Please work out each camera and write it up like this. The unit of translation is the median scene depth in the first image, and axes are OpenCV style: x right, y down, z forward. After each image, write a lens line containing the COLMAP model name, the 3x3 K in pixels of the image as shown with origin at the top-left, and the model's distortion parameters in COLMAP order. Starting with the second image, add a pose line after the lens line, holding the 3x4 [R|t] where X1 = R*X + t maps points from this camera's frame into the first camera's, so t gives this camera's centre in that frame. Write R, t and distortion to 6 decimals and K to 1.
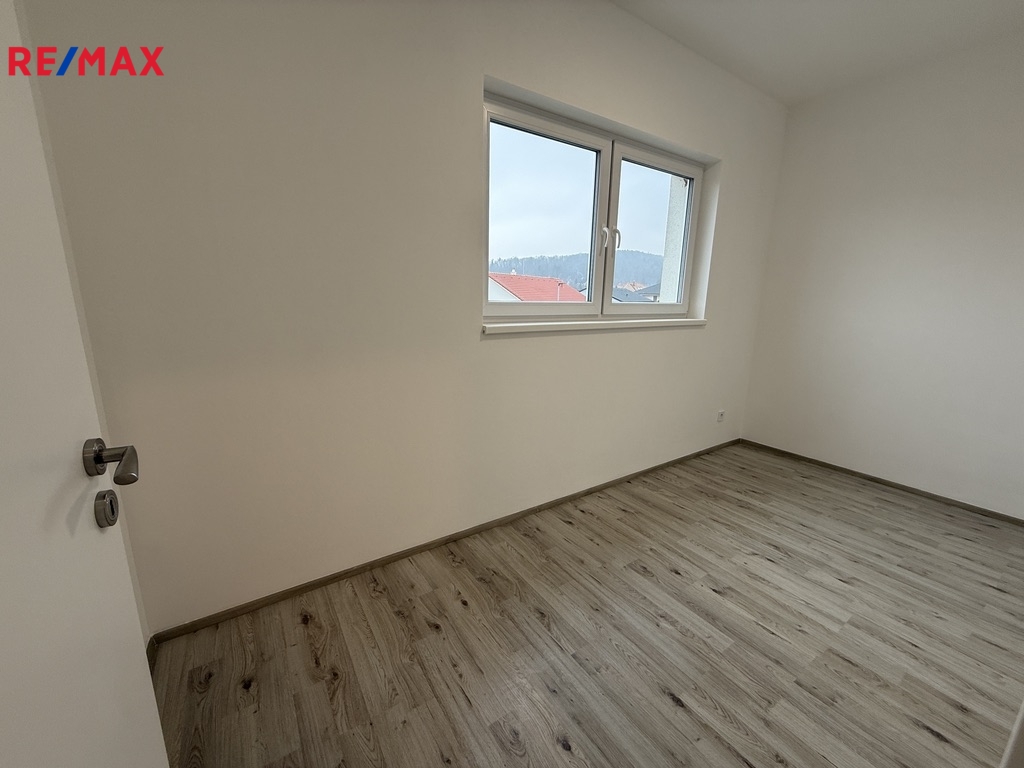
lens RADIAL K [[404.9, 0, 509.0], [0, 404.9, 384.2], [0, 0, 1]] dist [-0.002766, 0.000417]
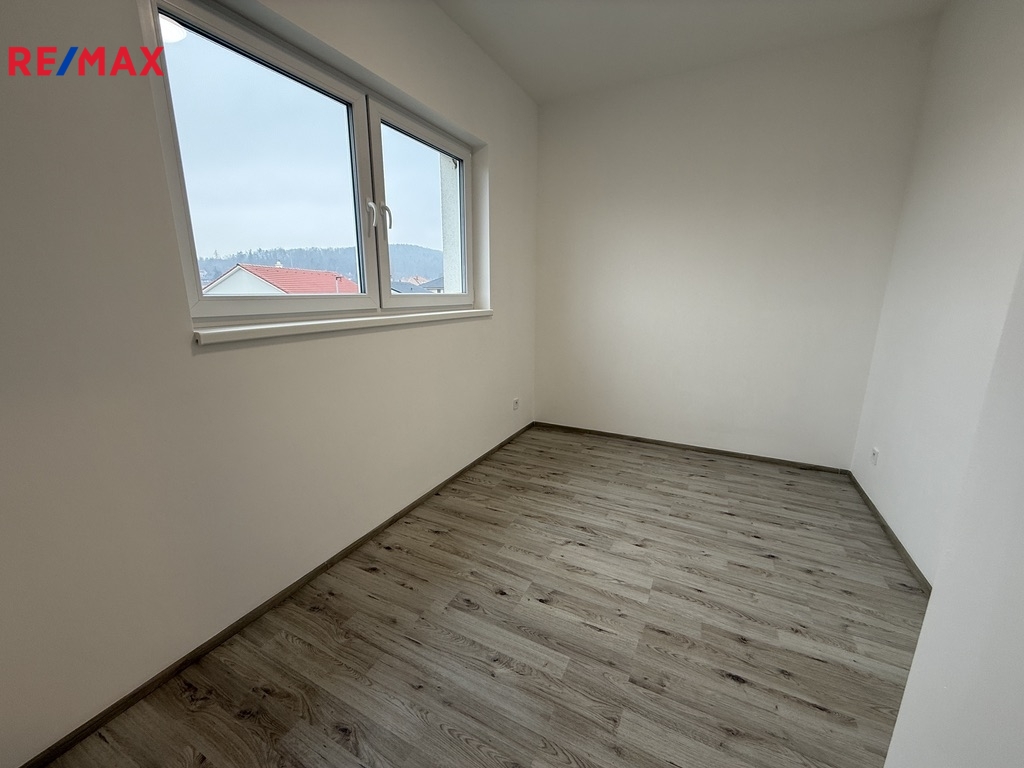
lens RADIAL K [[404.9, 0, 508.1], [0, 404.9, 382.5], [0, 0, 1]] dist [-0.002766, 0.000417]
pose [[0.875231, -0.123921, 0.467562, 0.061785], [0.119814, 0.992044, 0.038646, -0.027491], [-0.468631, 0.022196, 0.883115, 0.181161]]
